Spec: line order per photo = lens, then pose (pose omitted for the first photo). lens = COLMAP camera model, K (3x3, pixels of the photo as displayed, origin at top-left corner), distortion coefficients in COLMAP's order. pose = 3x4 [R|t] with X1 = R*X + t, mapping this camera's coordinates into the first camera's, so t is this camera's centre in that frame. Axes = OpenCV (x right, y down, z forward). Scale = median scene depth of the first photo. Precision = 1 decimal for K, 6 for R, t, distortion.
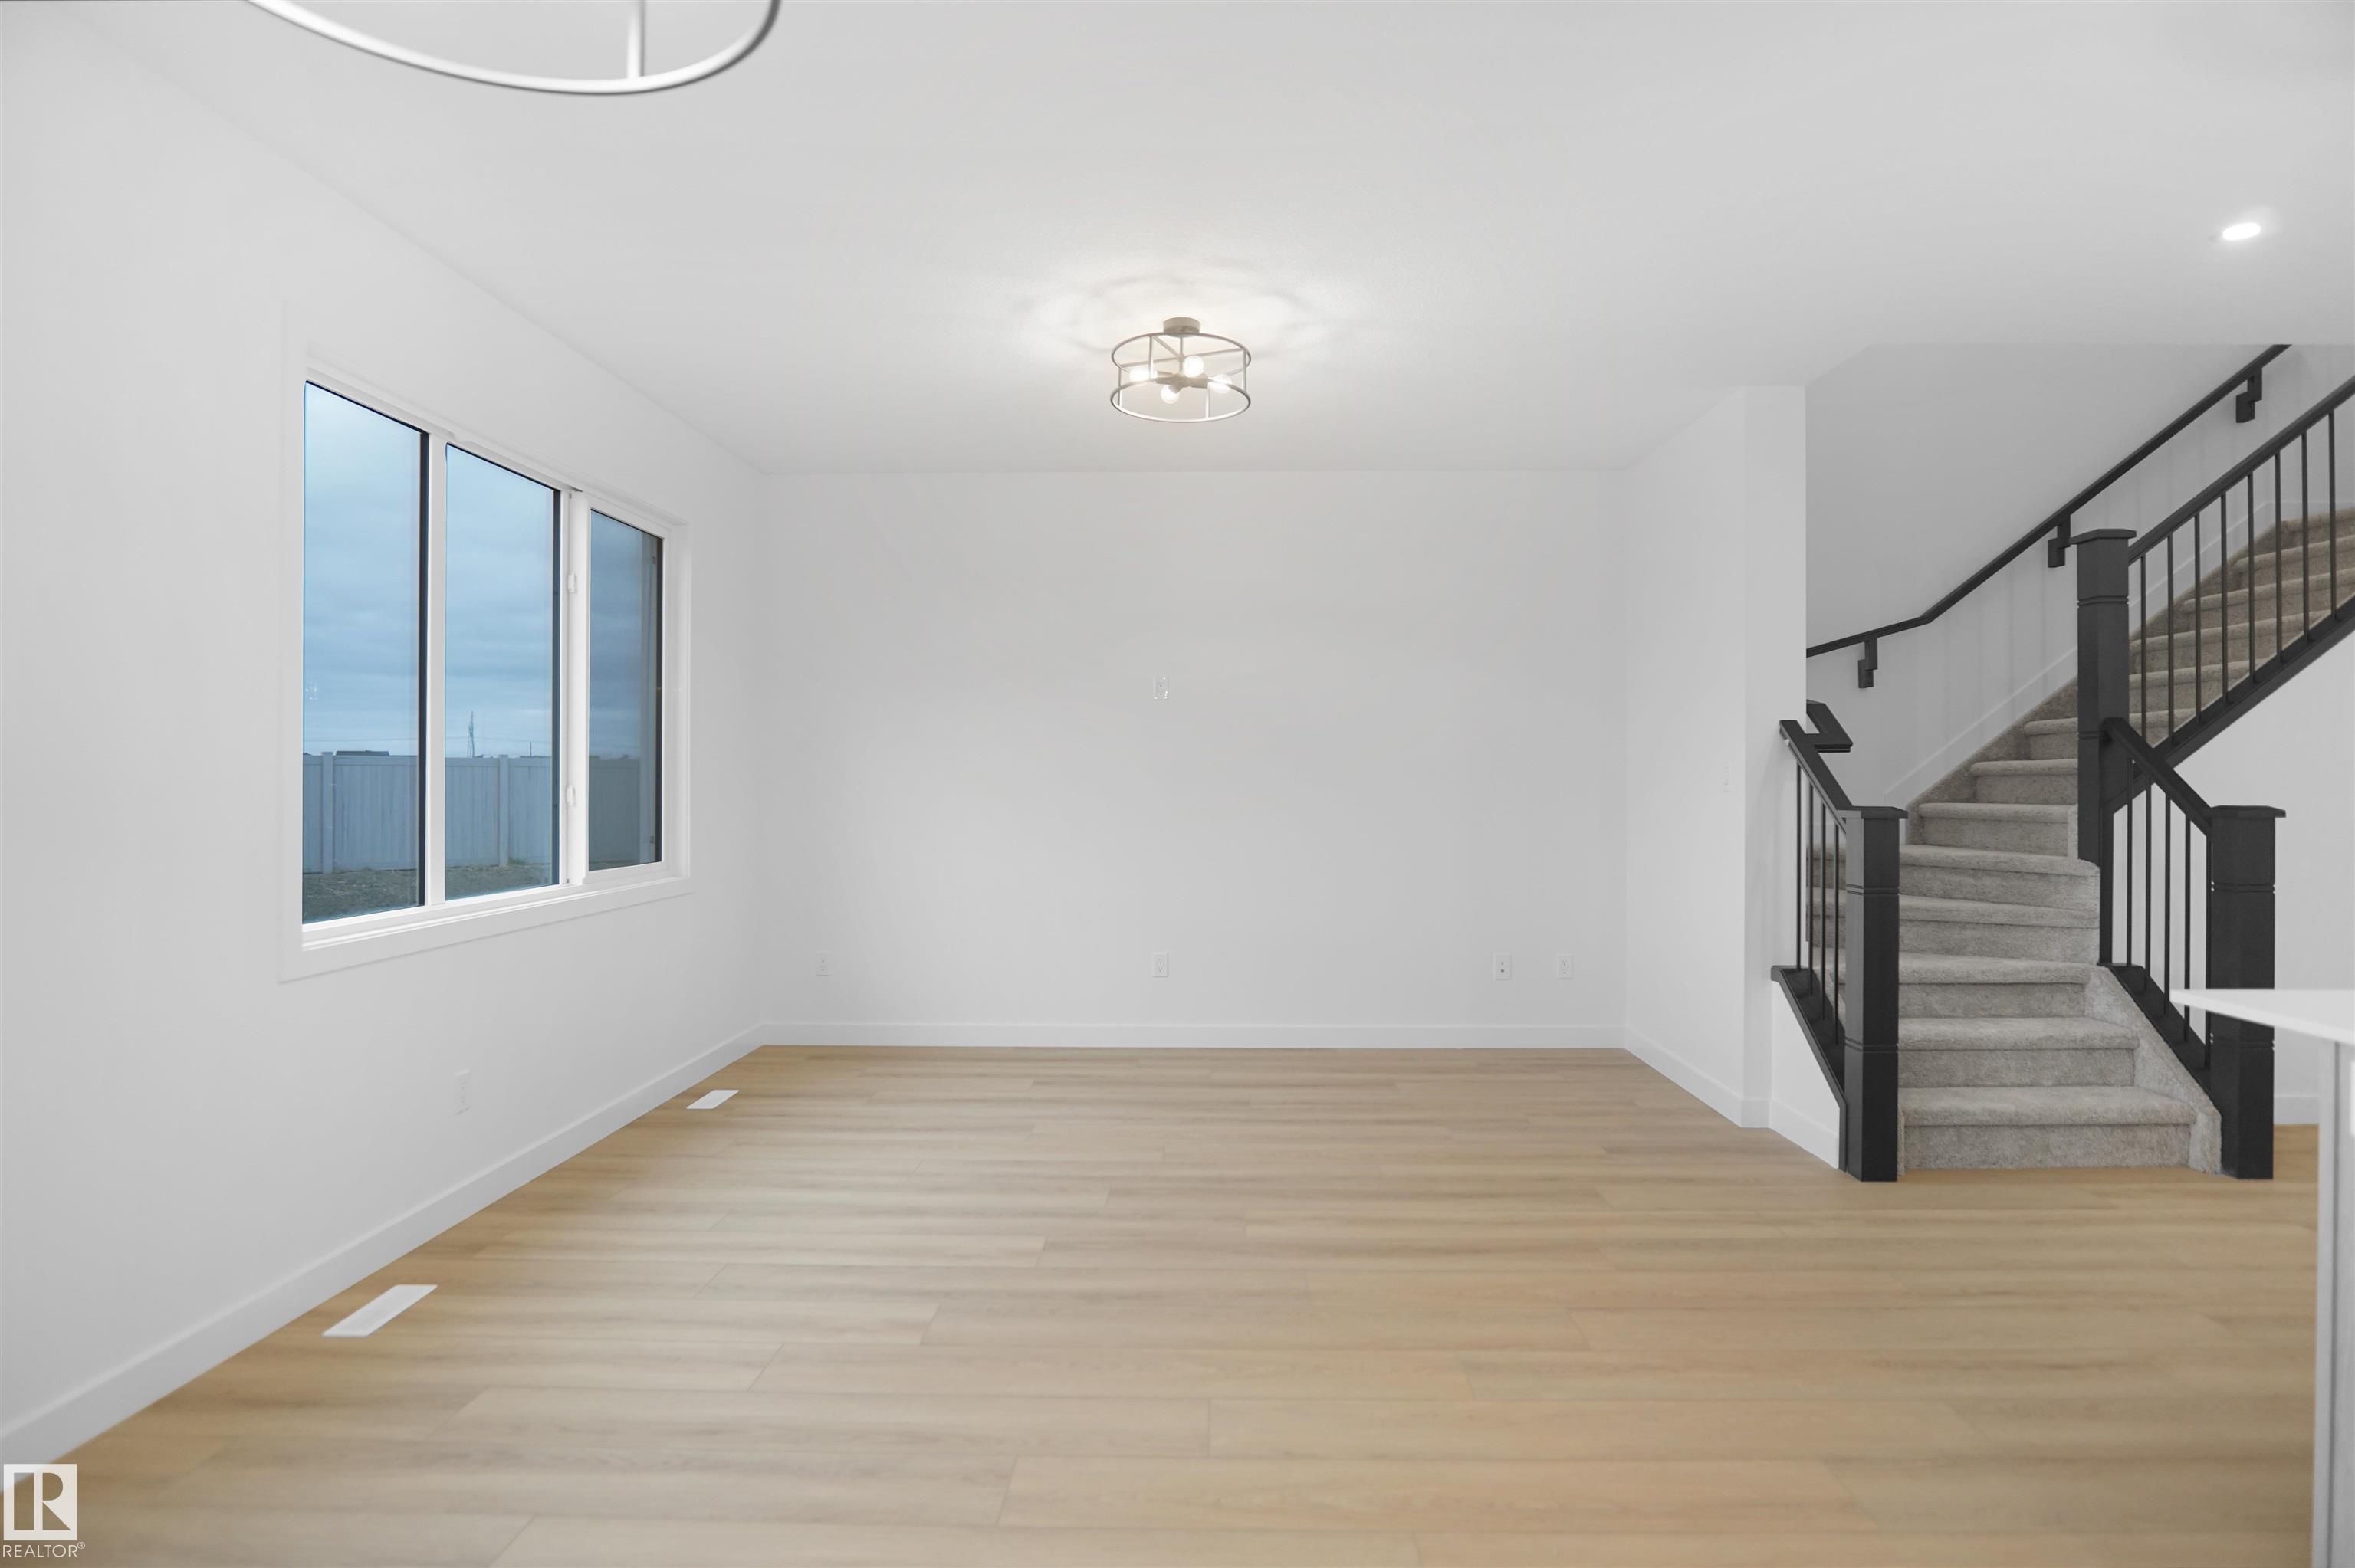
lens RADIAL K [[1267.7, 0, 1183.7], [0, 1267.7, 780.6], [0, 0, 1]] dist [-0.038476, 0.012177]
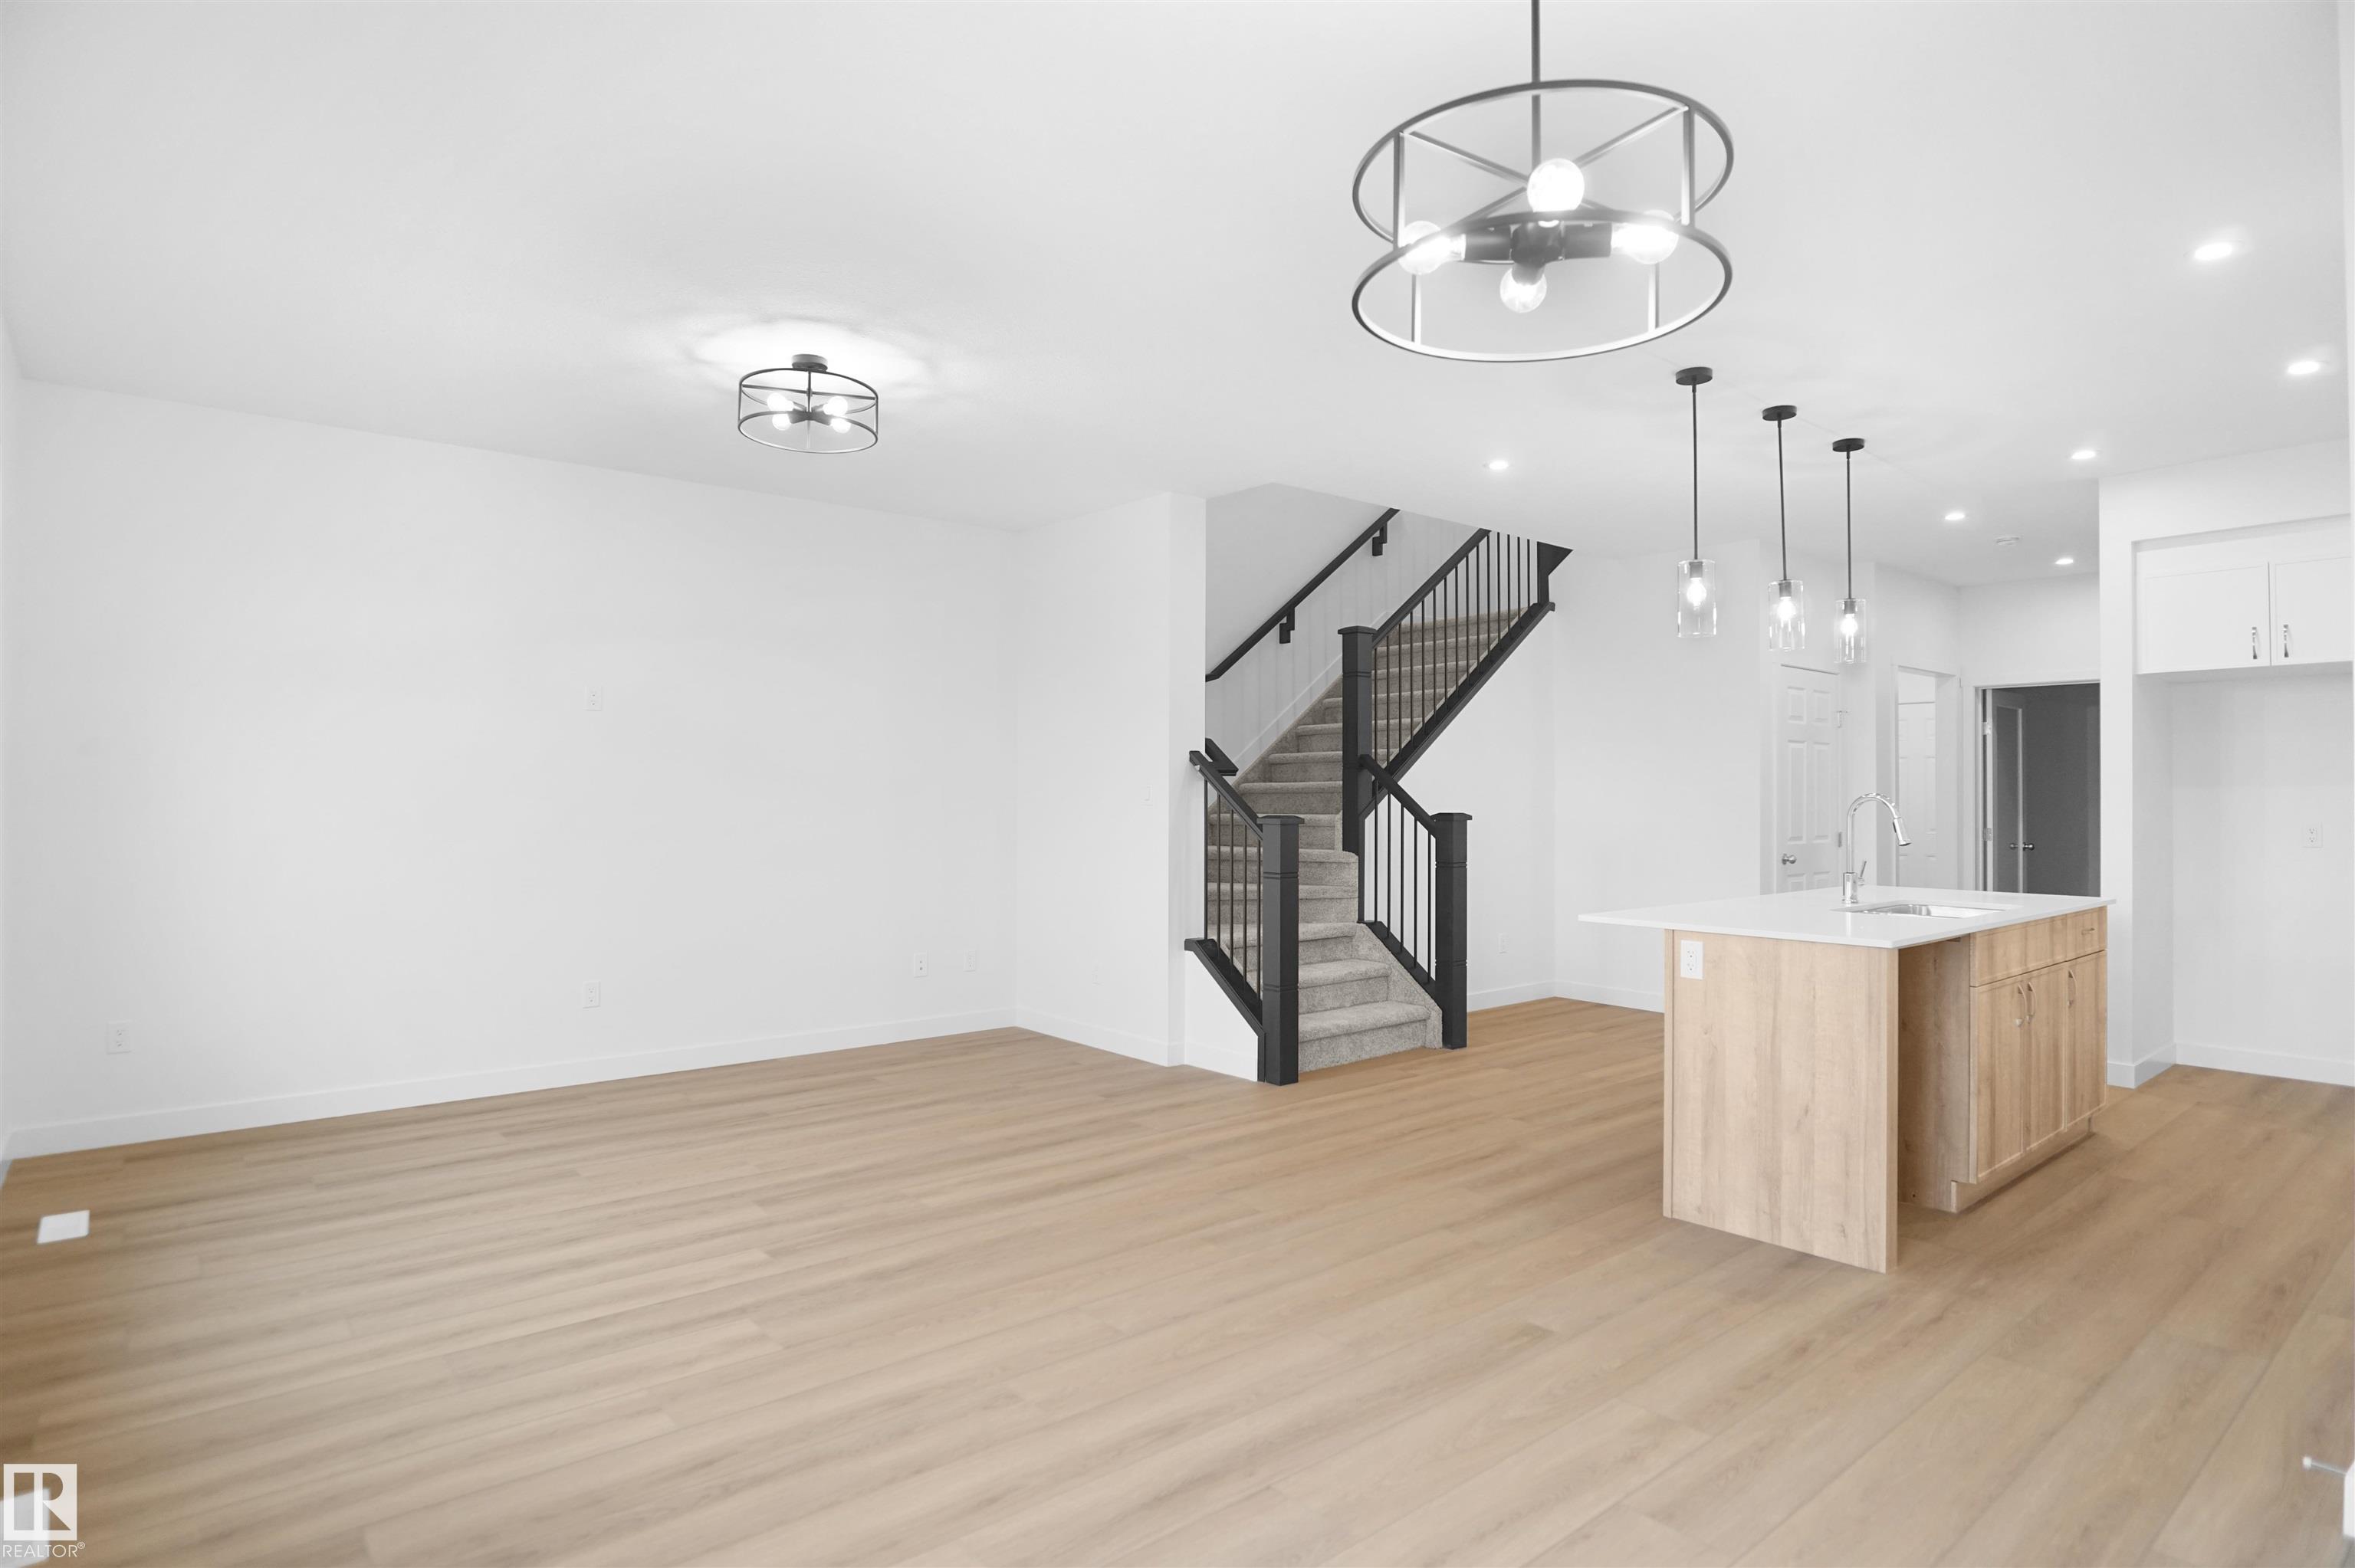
lens RADIAL K [[1279.2, 0, 1210.4], [0, 1279.2, 779.1], [0, 0, 1]] dist [-0.037405, 0.011177]
pose [[0.740087, 0.009688, 0.672441, -0.461729], [0.000078, 0.999895, -0.014492, 0.000940], [-0.672511, 0.010778, 0.740009, 0.001529]]
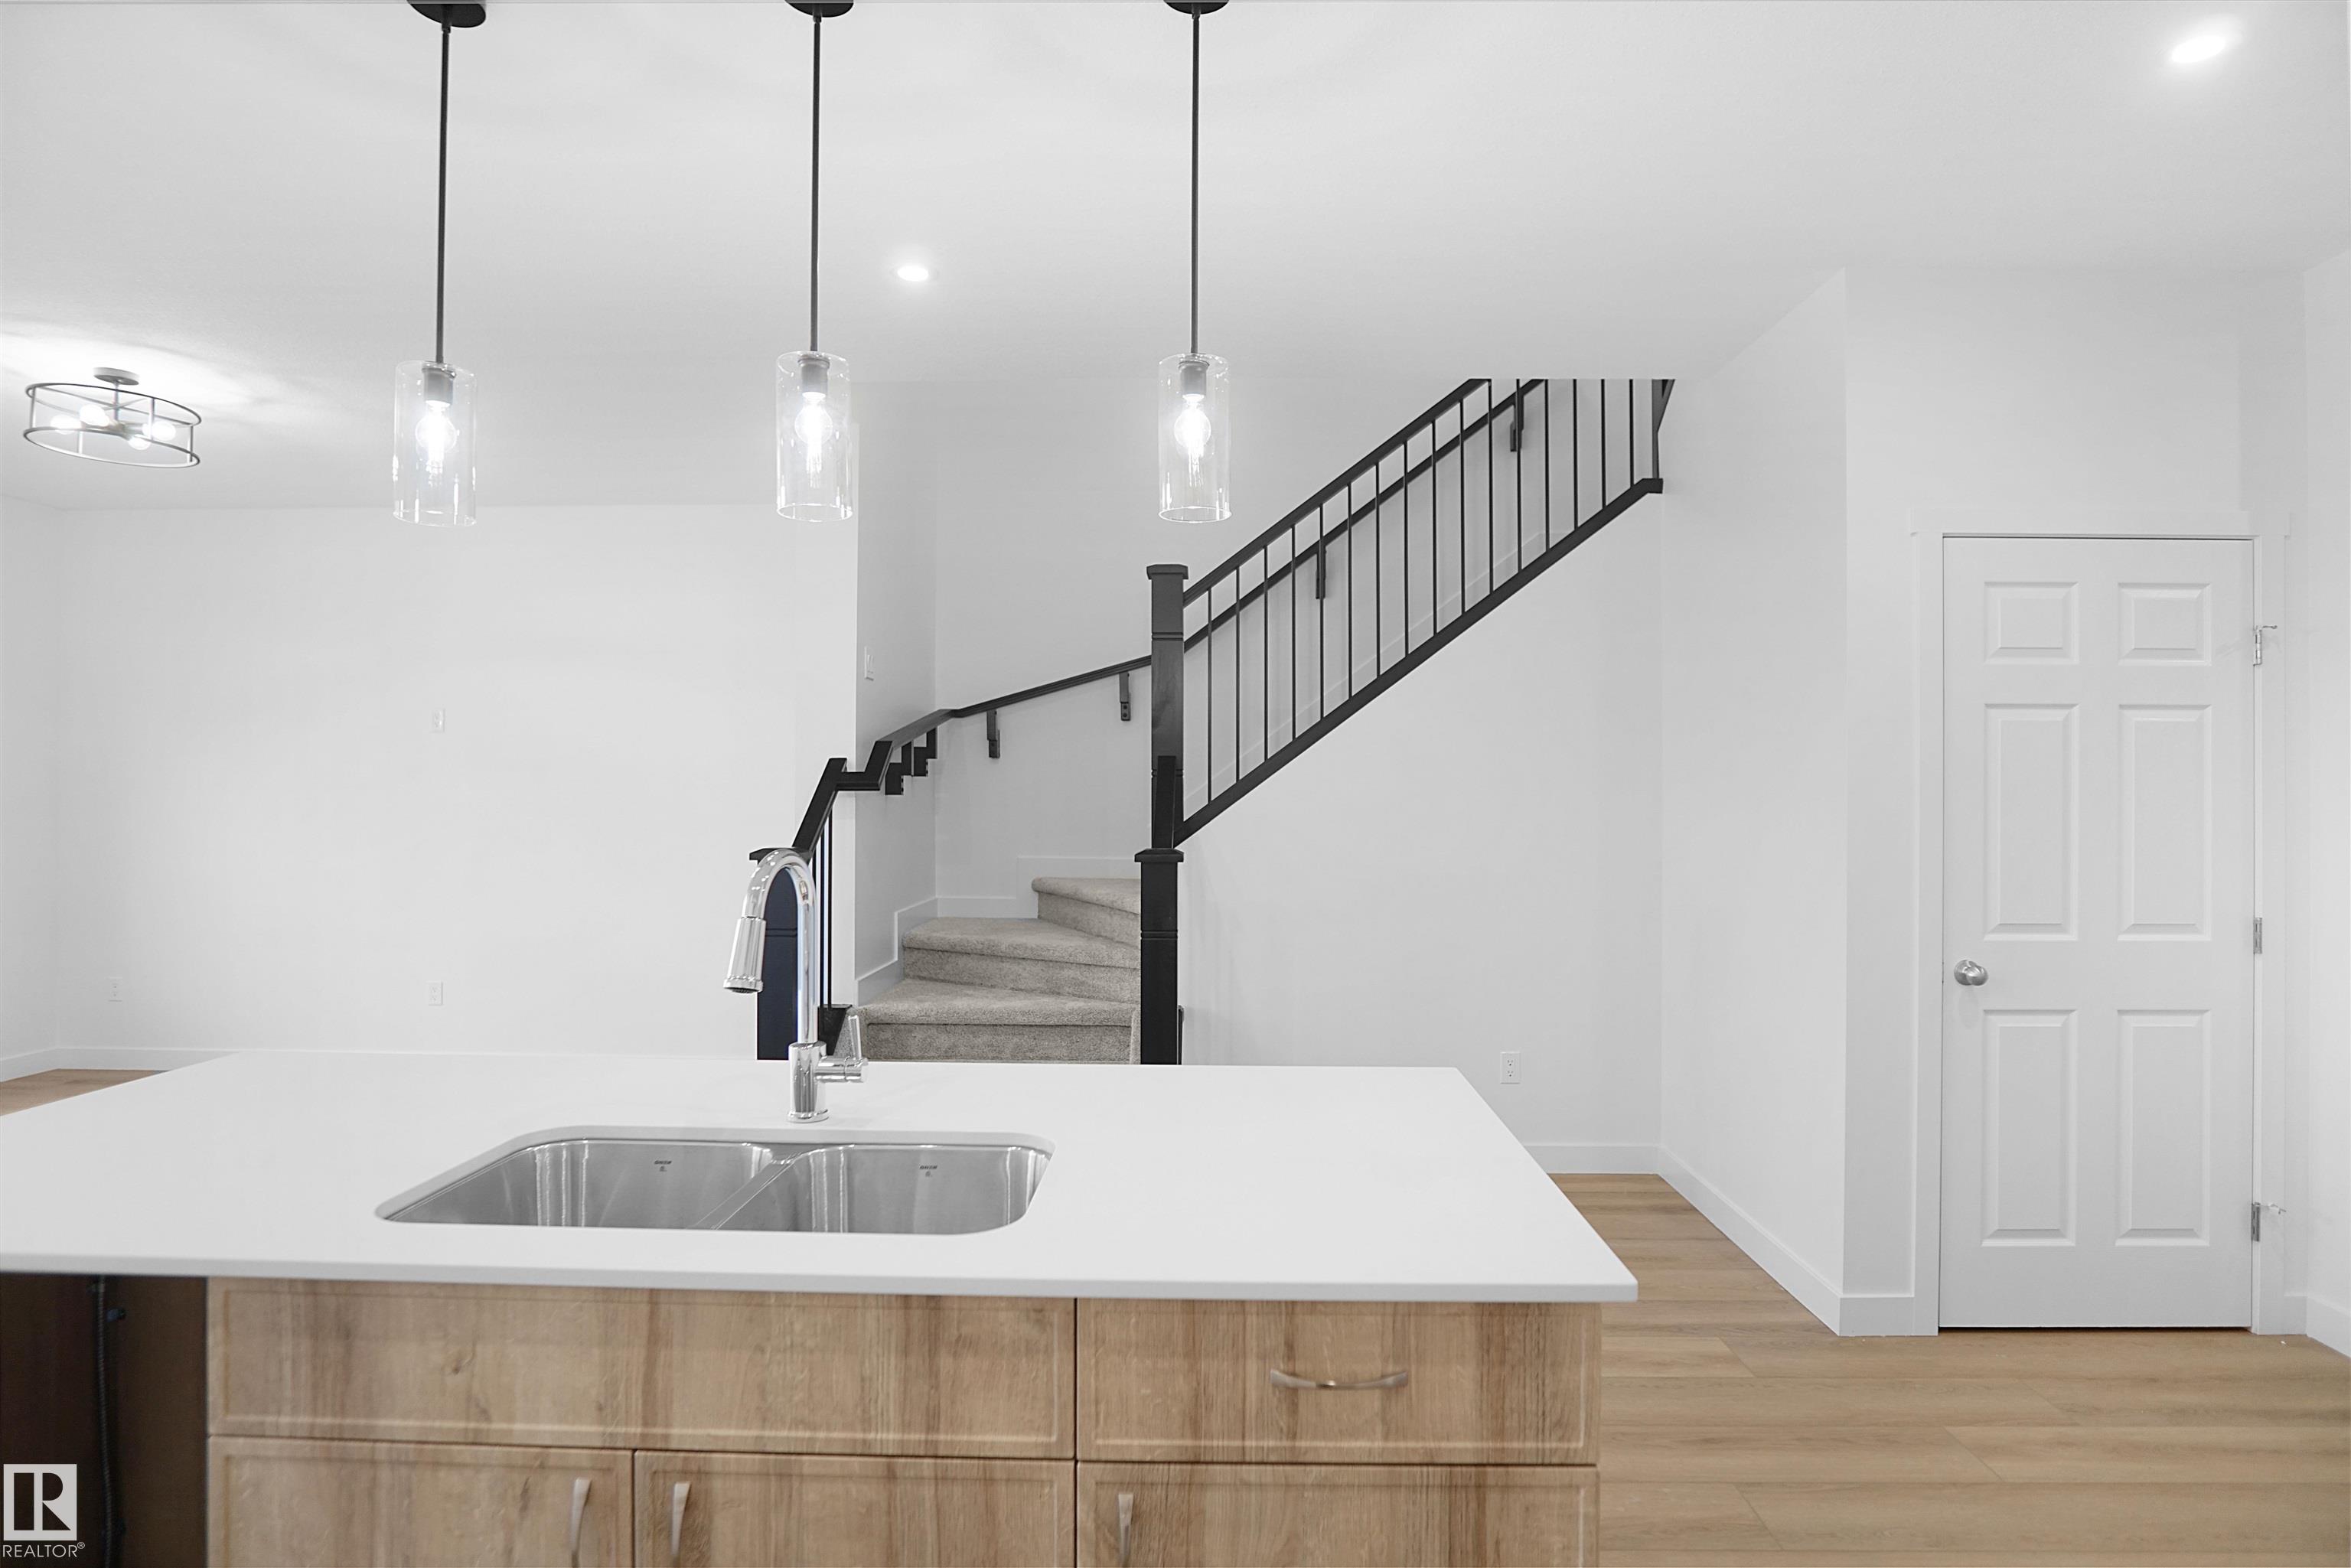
lens RADIAL K [[1277.2, 0, 1208.3], [0, 1277.2, 779.1], [0, 0, 1]] dist [-0.037405, 0.011177]
pose [[0.999987, 0.004441, 0.002363, 0.889871], [-0.004406, 0.999882, -0.014700, -0.020282], [-0.002428, 0.014689, 0.999889, -0.014557]]
